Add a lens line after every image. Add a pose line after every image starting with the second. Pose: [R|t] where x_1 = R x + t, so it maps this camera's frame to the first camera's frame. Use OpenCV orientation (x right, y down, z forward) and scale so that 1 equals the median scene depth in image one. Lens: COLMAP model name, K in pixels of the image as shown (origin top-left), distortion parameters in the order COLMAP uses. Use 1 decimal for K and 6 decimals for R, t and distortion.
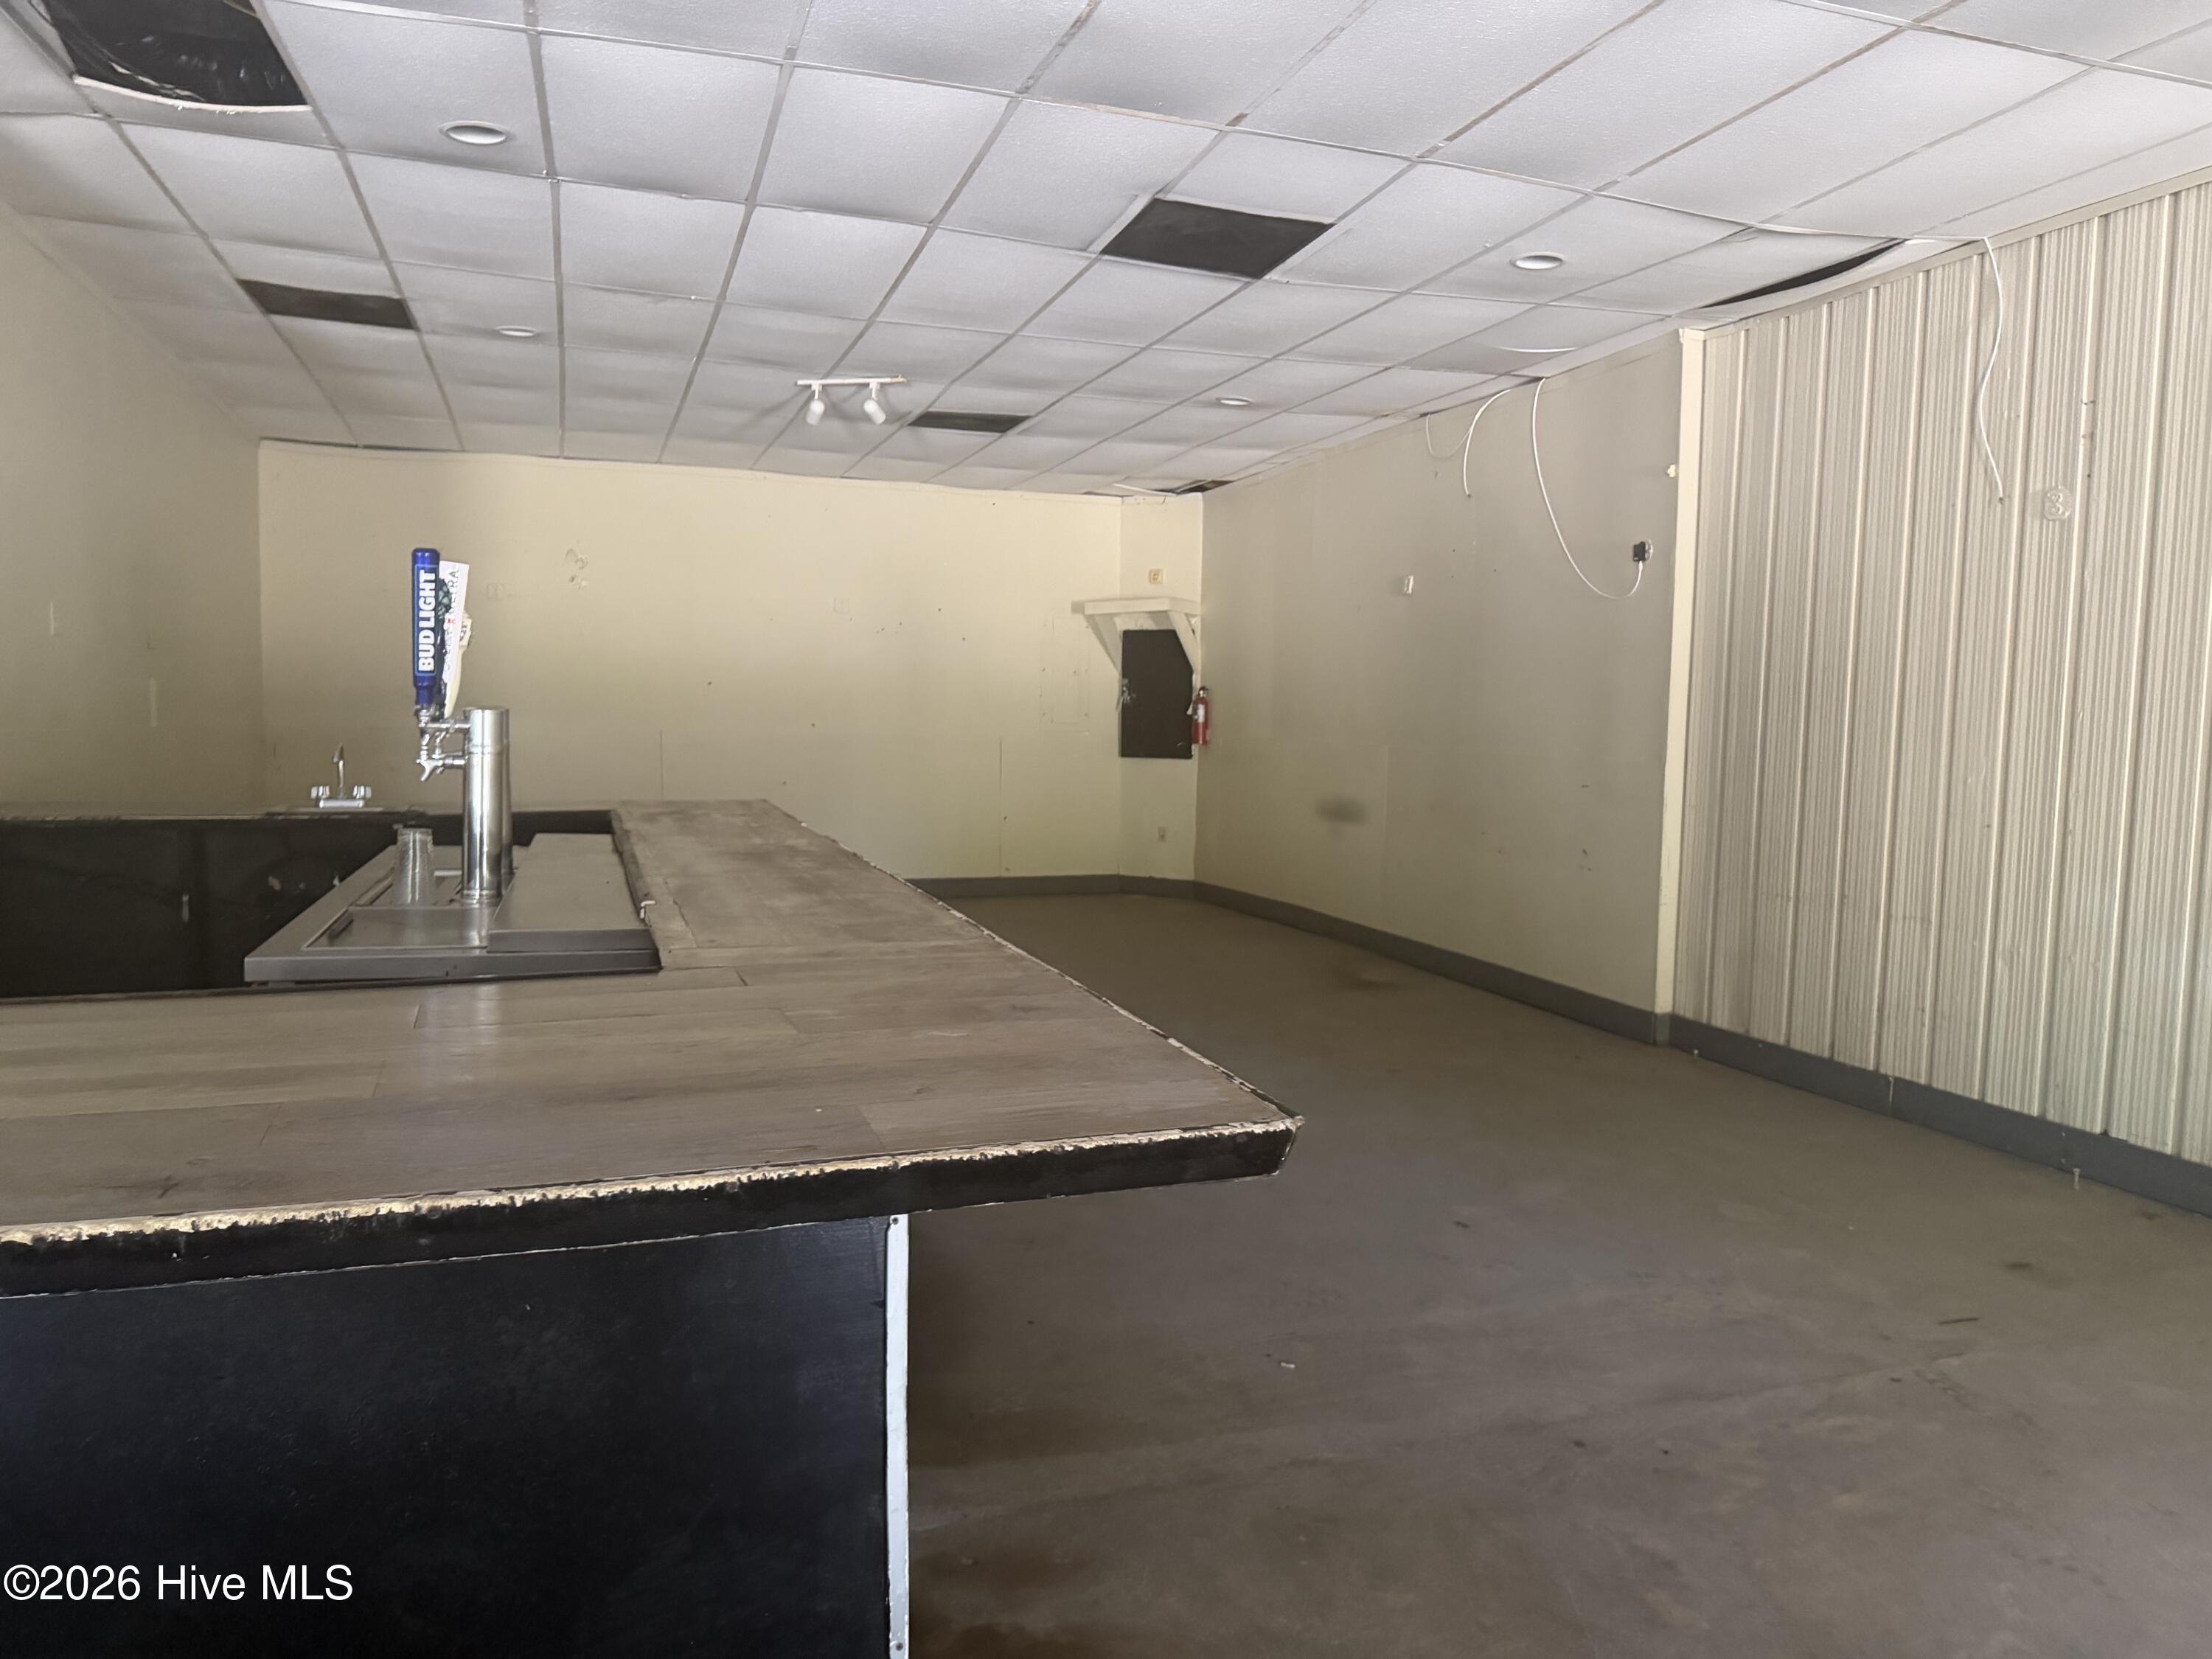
lens RADIAL K [[1549.3, 0, 1103.2], [0, 1549.3, 826.7], [0, 0, 1]] dist [0.004441, -0.000217]
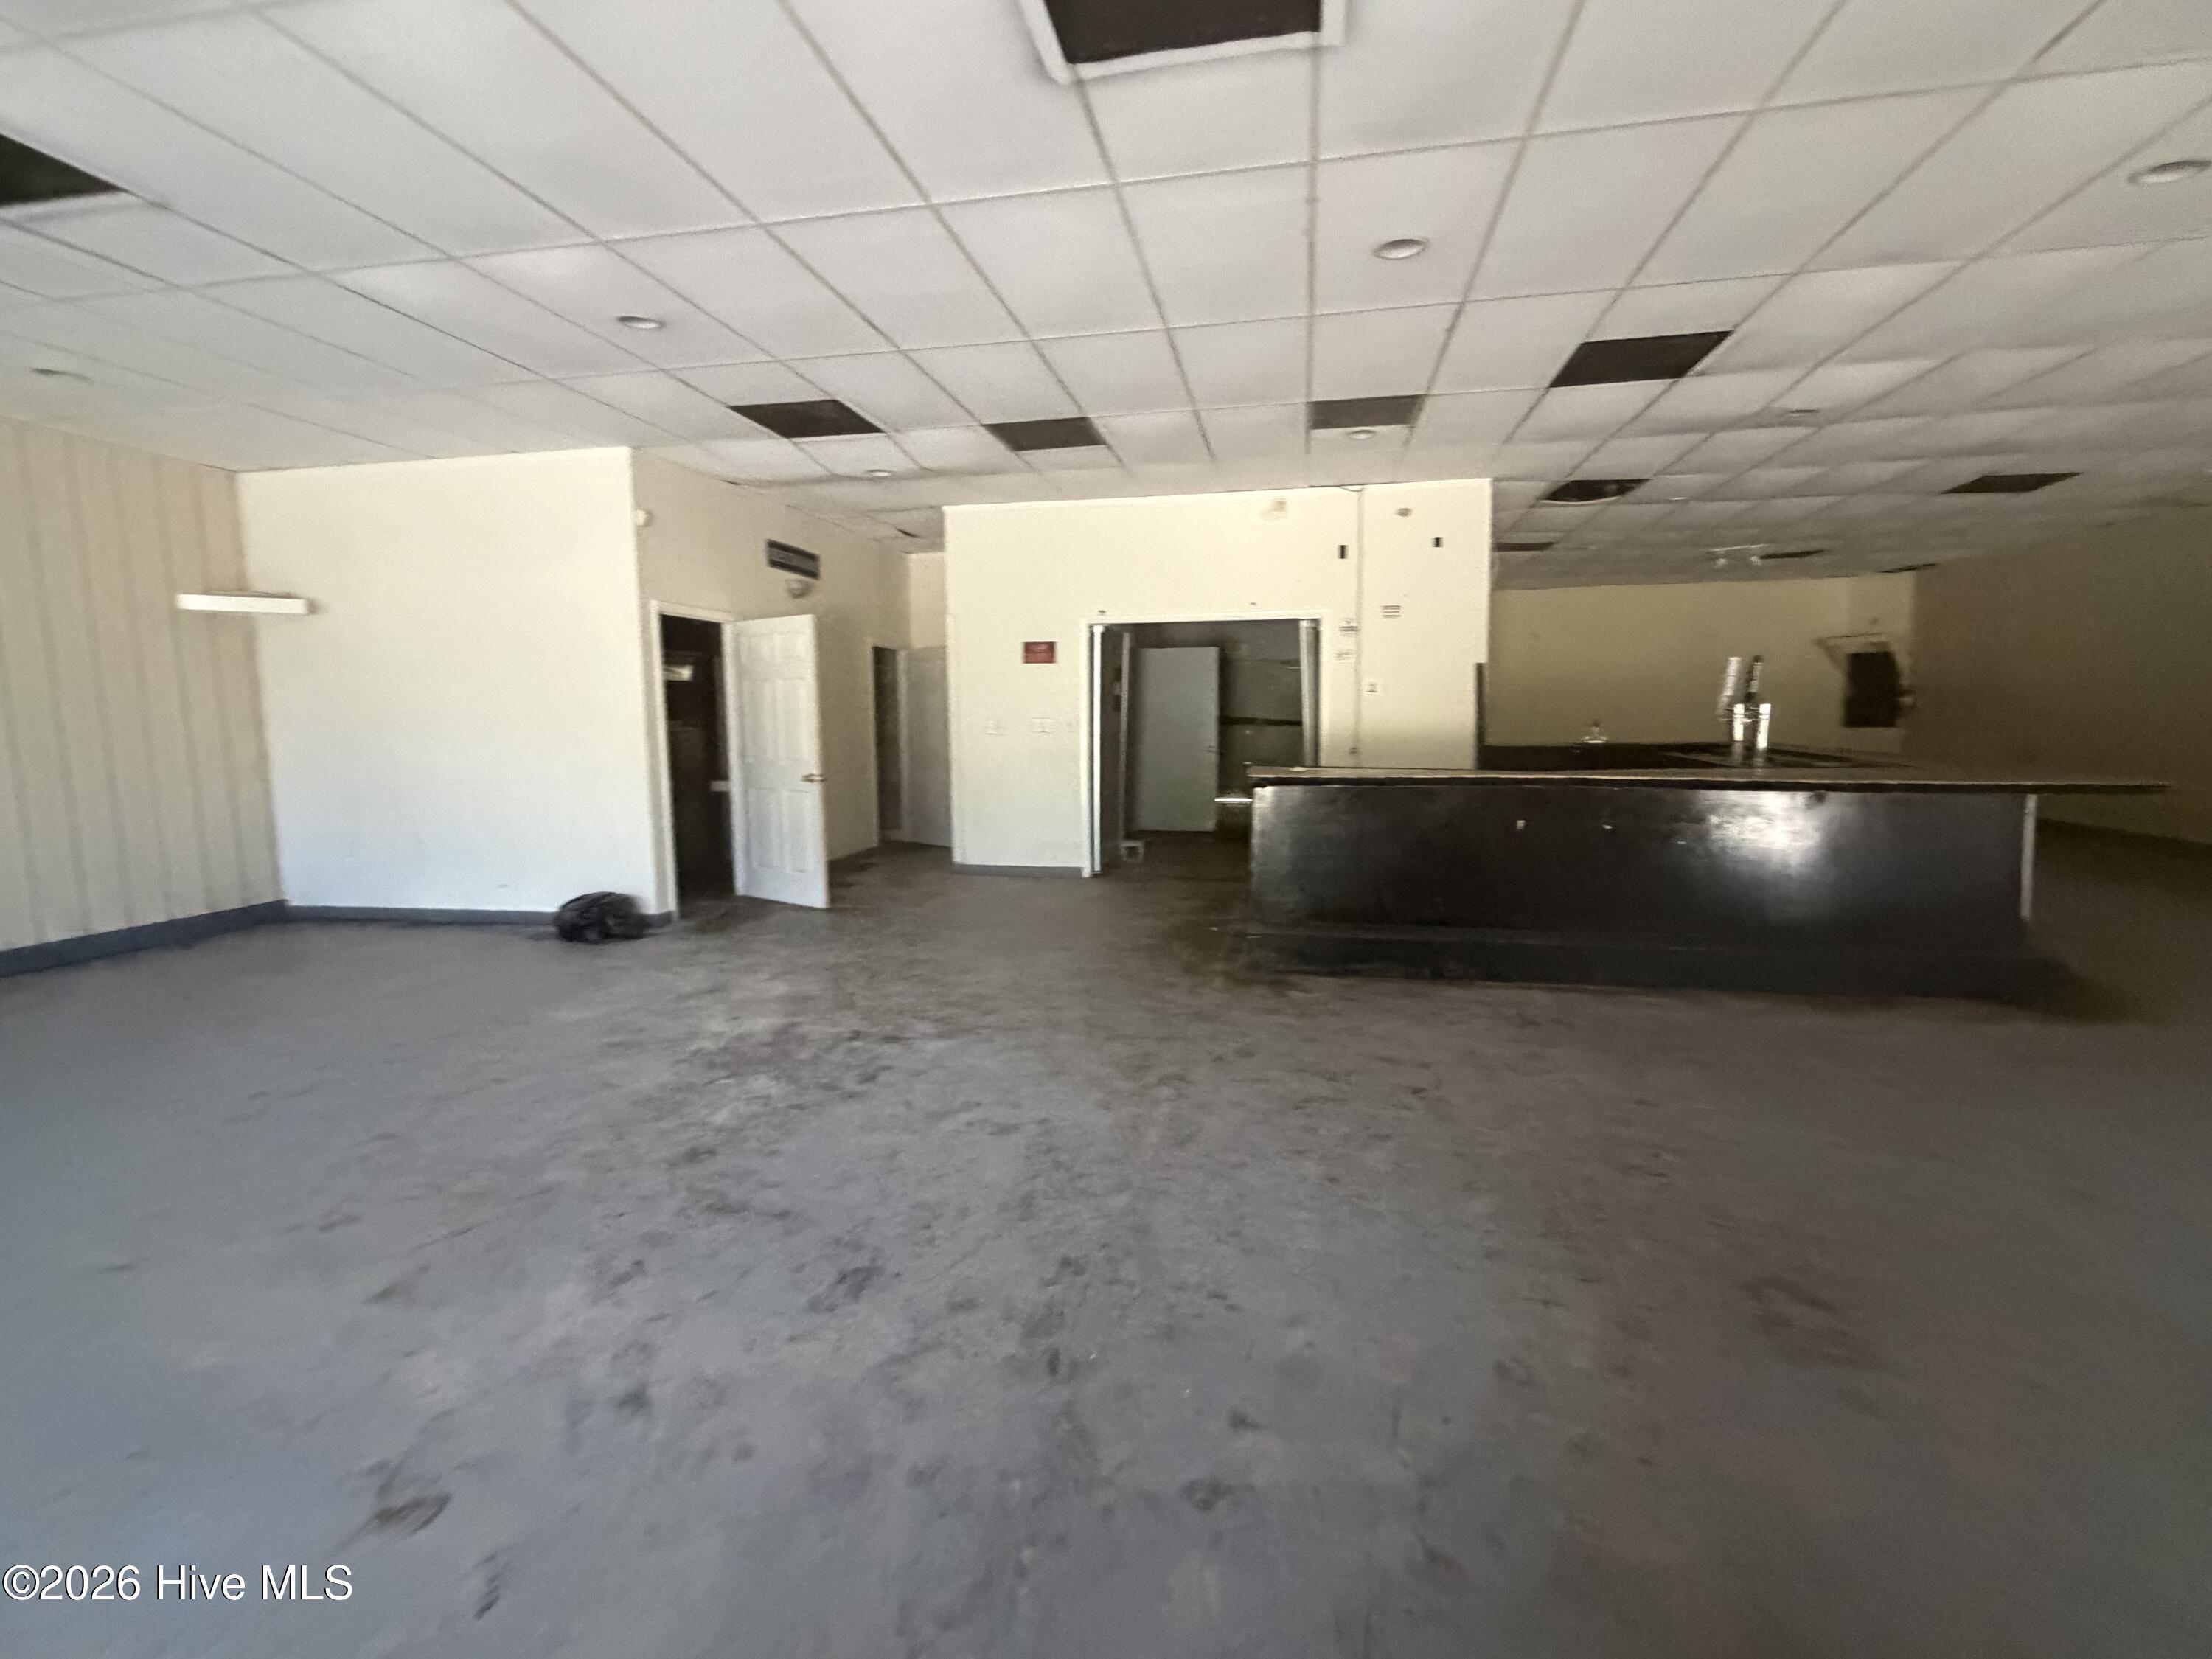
lens RADIAL K [[1017.4, 0, 1101.3], [0, 1017.4, 824.5], [0, 0, 1]] dist [-0.001620, 0.000071]
pose [[0.870141, 0.026214, -0.492104, -0.175514], [-0.008403, 0.999228, 0.038370, 0.033384], [0.492730, -0.029253, 0.869690, -0.482411]]
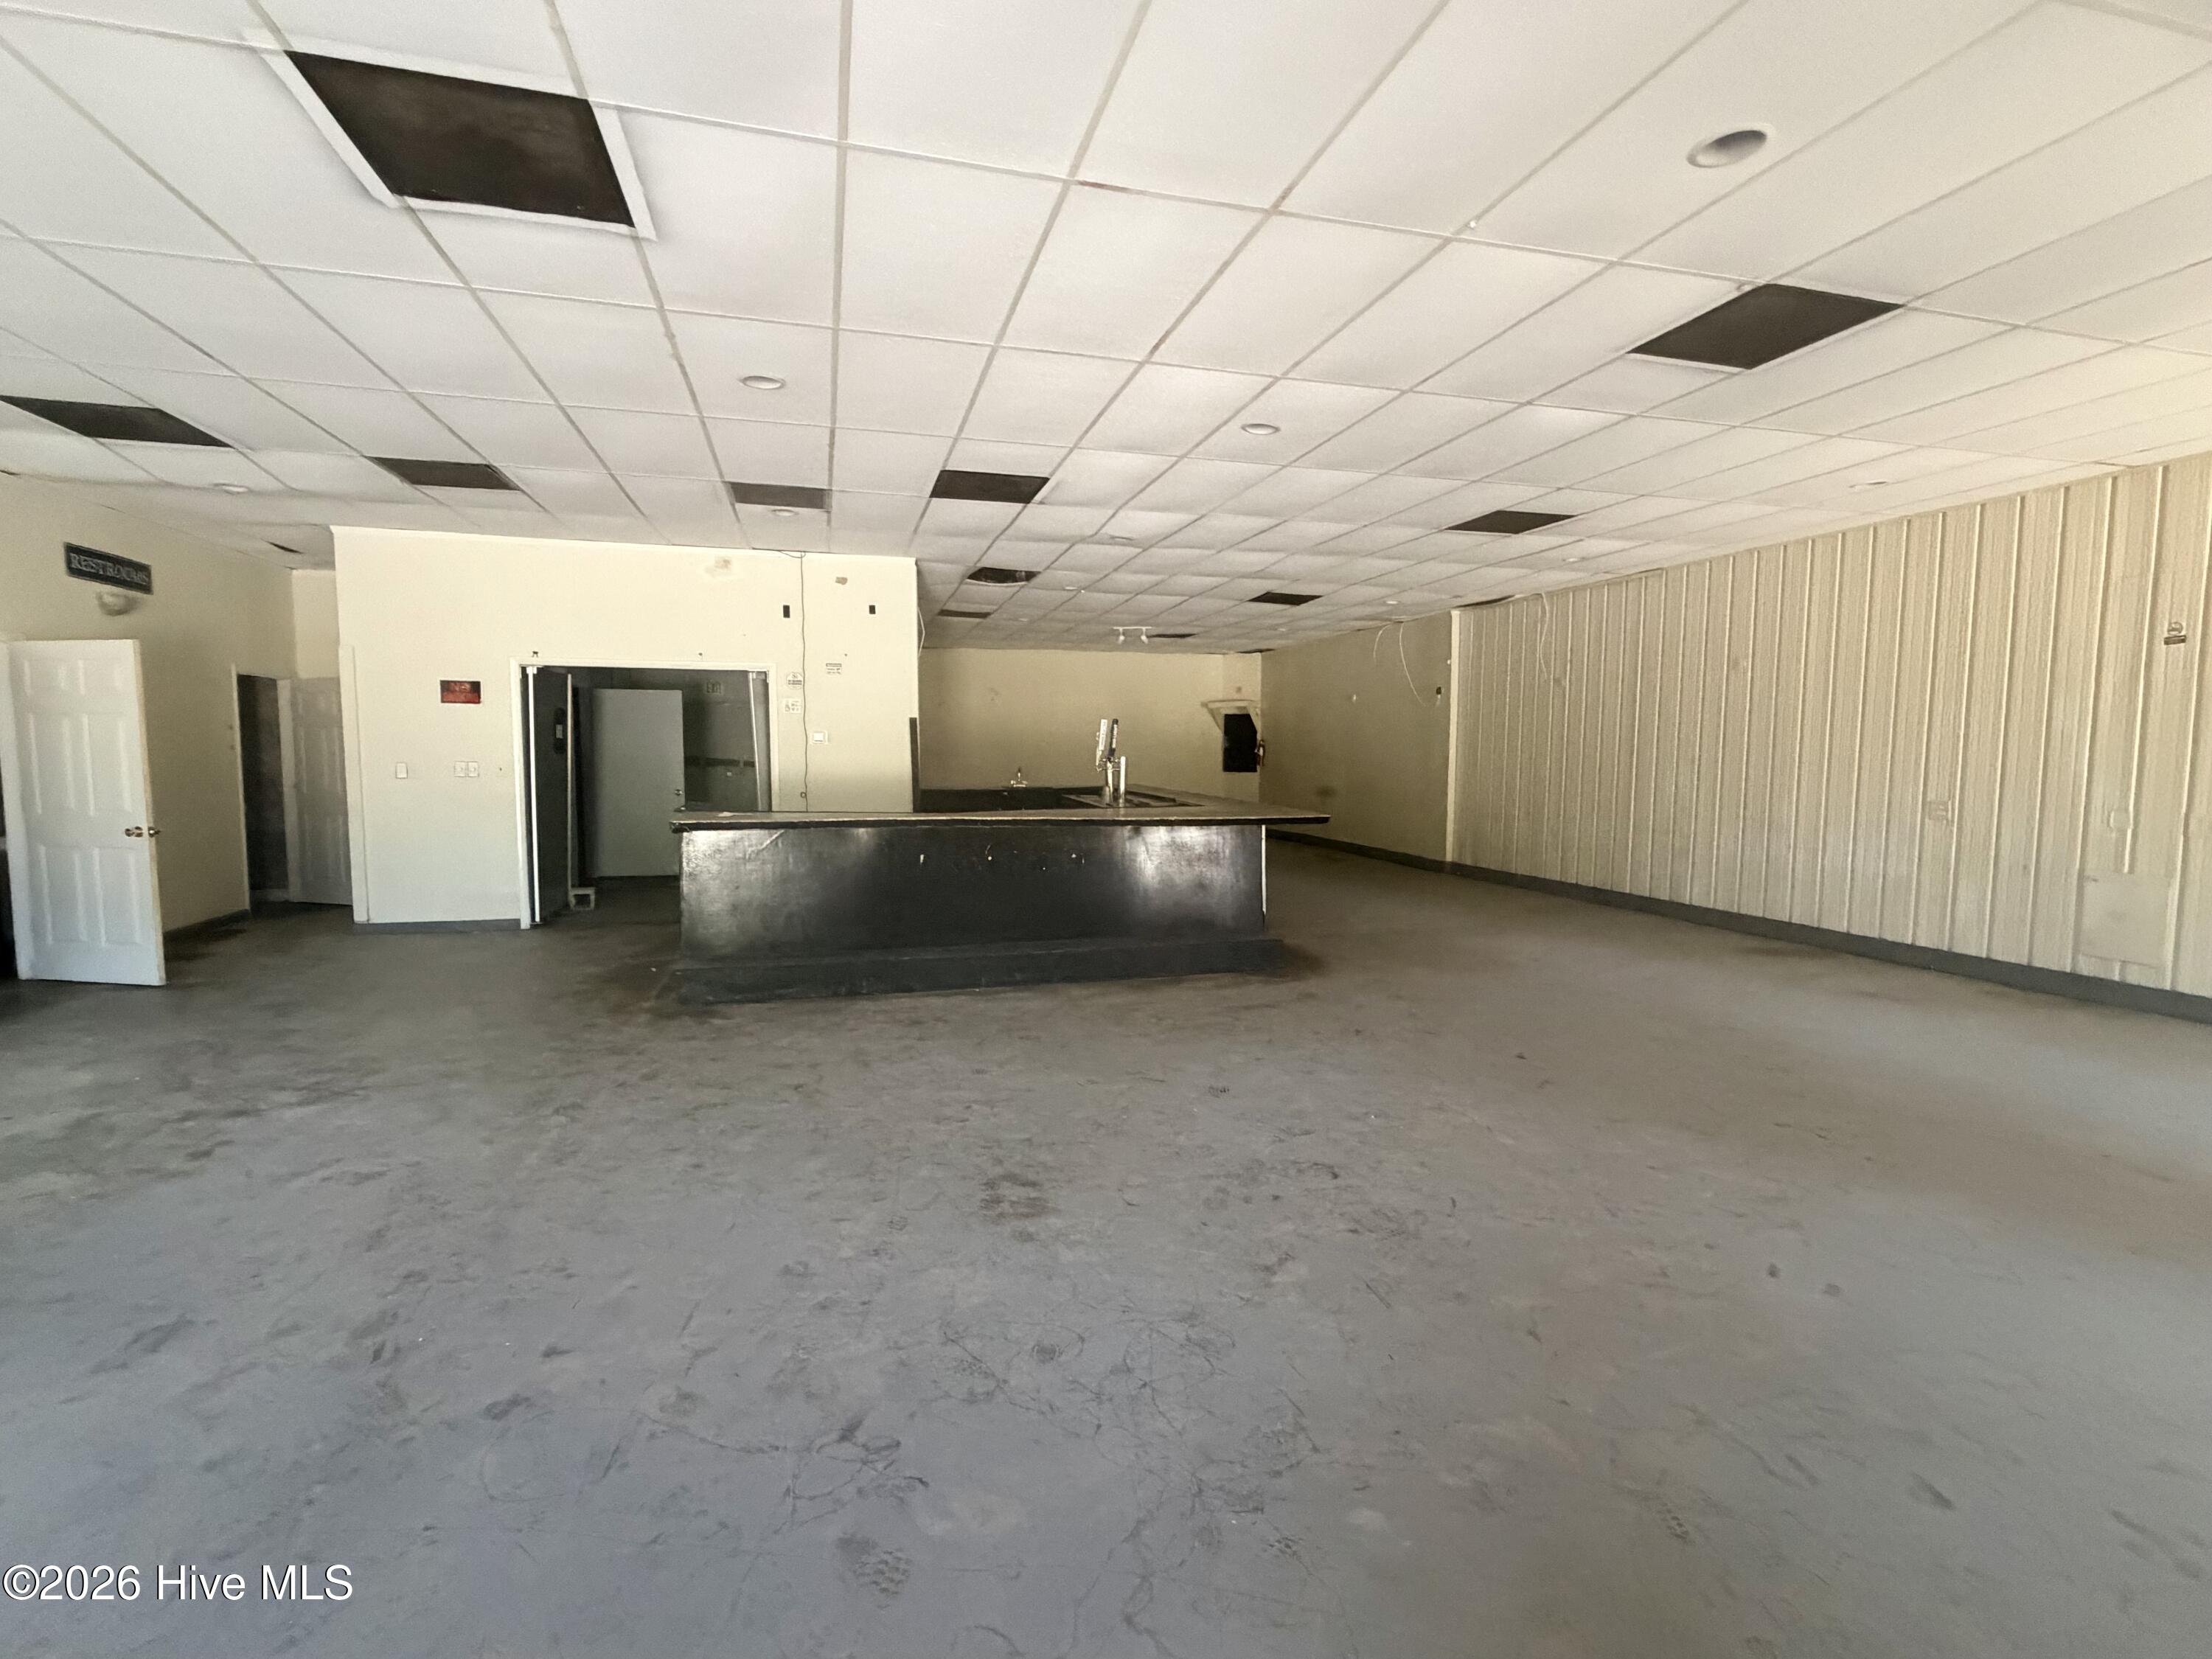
lens RADIAL K [[1017.4, 0, 1112.8], [0, 1017.4, 829.2], [0, 0, 1]] dist [-0.001620, 0.000071]
pose [[0.998955, -0.011017, -0.044347, -0.097741], [0.011303, 0.999917, 0.006196, 0.031185], [0.044275, -0.006691, 0.998997, -0.538590]]
